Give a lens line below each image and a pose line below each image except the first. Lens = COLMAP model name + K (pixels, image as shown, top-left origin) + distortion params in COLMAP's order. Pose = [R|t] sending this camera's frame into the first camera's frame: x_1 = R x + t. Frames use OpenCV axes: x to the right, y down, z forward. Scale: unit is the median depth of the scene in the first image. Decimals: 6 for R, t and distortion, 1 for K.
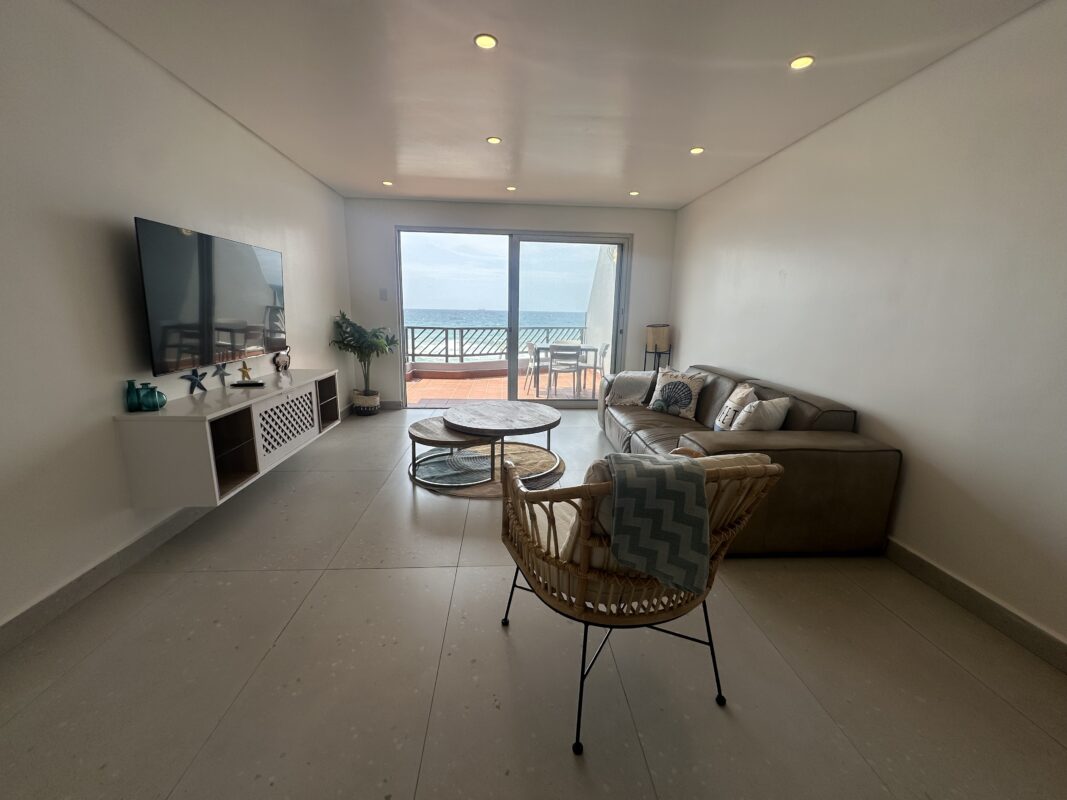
lens RADIAL K [[423.2, 0, 533.5], [0, 423.2, 400.0], [0, 0, 1]] dist [-0.006183, 0.000331]
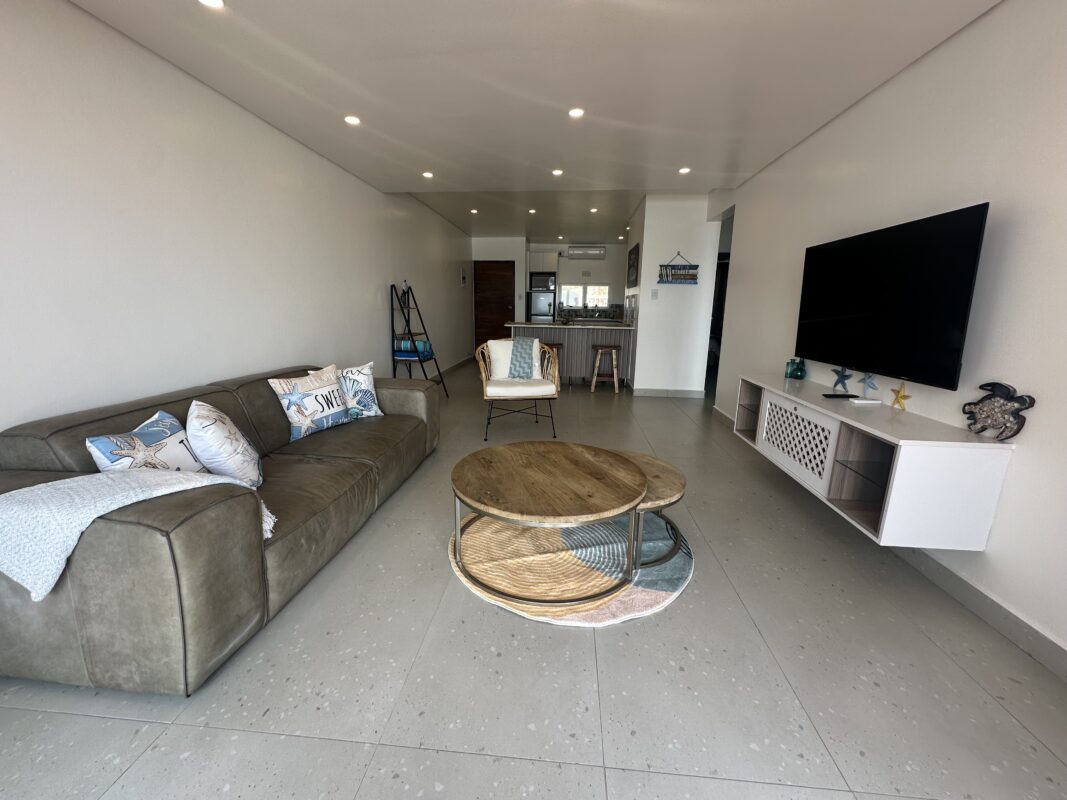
lens RADIAL K [[423.2, 0, 533.5], [0, 423.2, 400.0], [0, 0, 1]] dist [-0.006183, 0.000331]
pose [[-0.987479, -0.068873, 0.141918, -0.132142], [-0.003766, 0.909691, 0.415269, -0.302750], [-0.157703, 0.409536, -0.898560, 1.465084]]
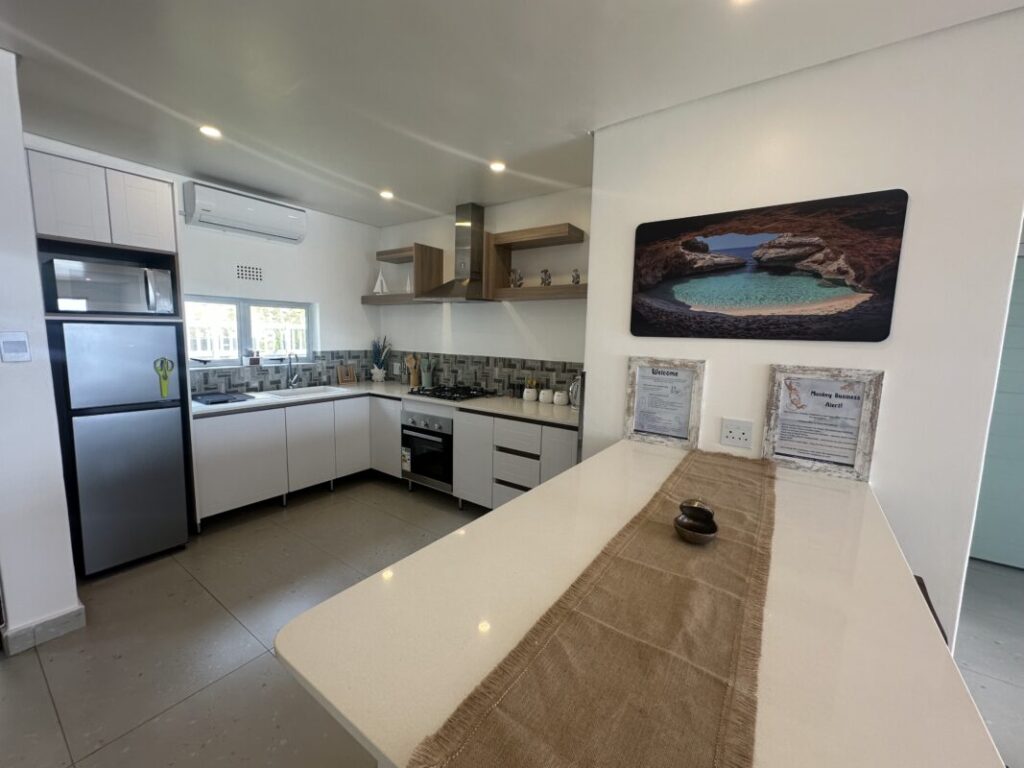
lens RADIAL K [[406.2, 0, 512.0], [0, 406.2, 384.0], [0, 0, 1]] dist [-0.006183, 0.000331]
pose [[-0.633587, 0.056018, -0.771641, 0.359205], [-0.193965, 0.954021, 0.228521, 0.013669], [0.748963, 0.294459, -0.593590, -0.345603]]
